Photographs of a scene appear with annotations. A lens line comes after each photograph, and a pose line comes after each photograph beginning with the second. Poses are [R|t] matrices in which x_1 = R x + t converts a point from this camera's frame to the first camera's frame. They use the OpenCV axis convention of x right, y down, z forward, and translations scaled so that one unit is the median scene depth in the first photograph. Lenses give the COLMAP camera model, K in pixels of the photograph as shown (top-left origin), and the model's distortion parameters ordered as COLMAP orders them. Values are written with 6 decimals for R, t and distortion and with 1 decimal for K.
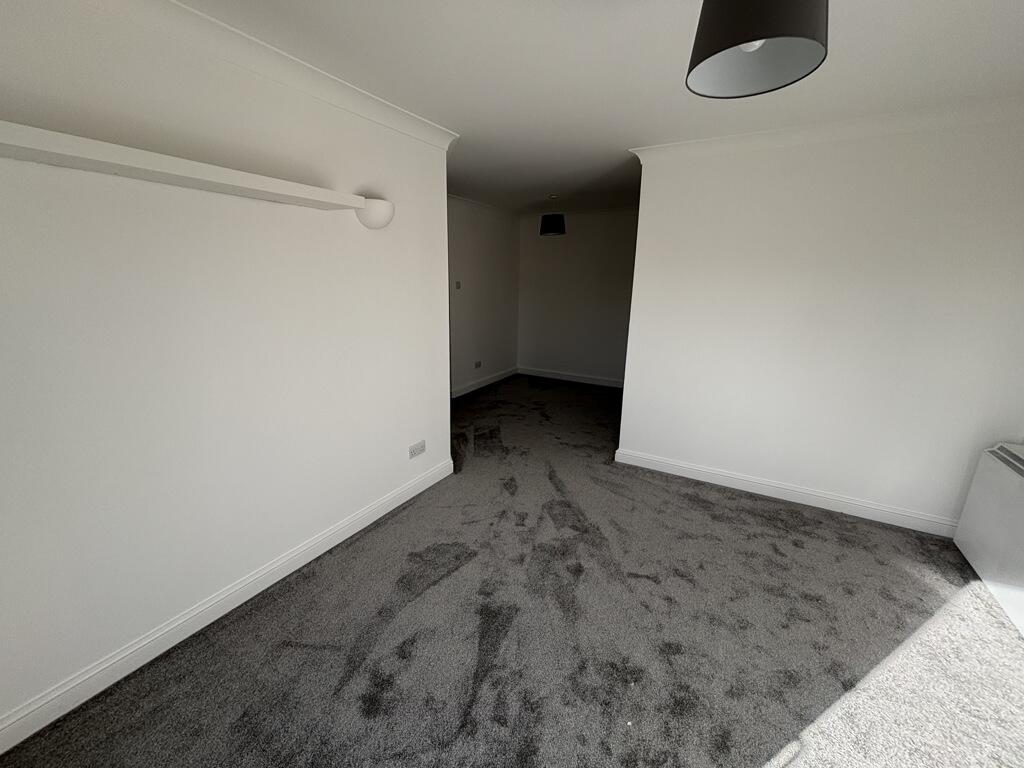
lens RADIAL K [[418.2, 0, 512.0], [0, 418.2, 384.0], [0, 0, 1]] dist [0.001696, -0.000940]
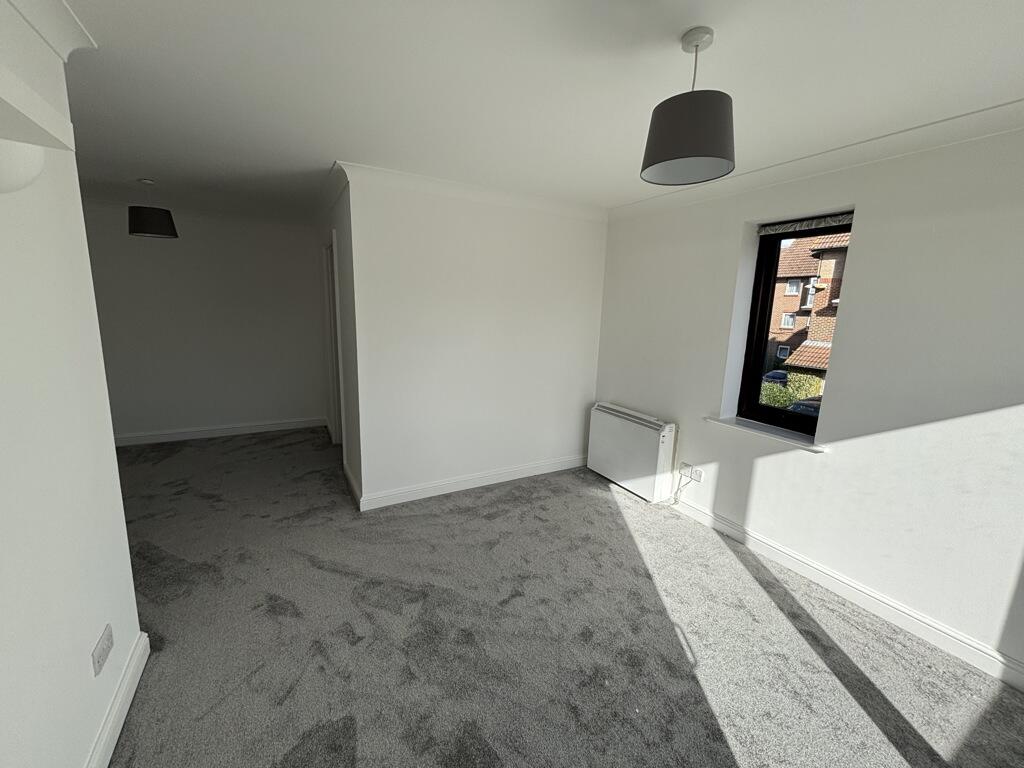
lens RADIAL K [[418.2, 0, 512.0], [0, 418.2, 384.0], [0, 0, 1]] dist [0.001696, -0.000940]
pose [[0.511548, -0.165987, 0.843070, -0.398118], [0.191940, 0.978446, 0.076177, -0.115275], [-0.837543, 0.122851, 0.532381, 0.326928]]
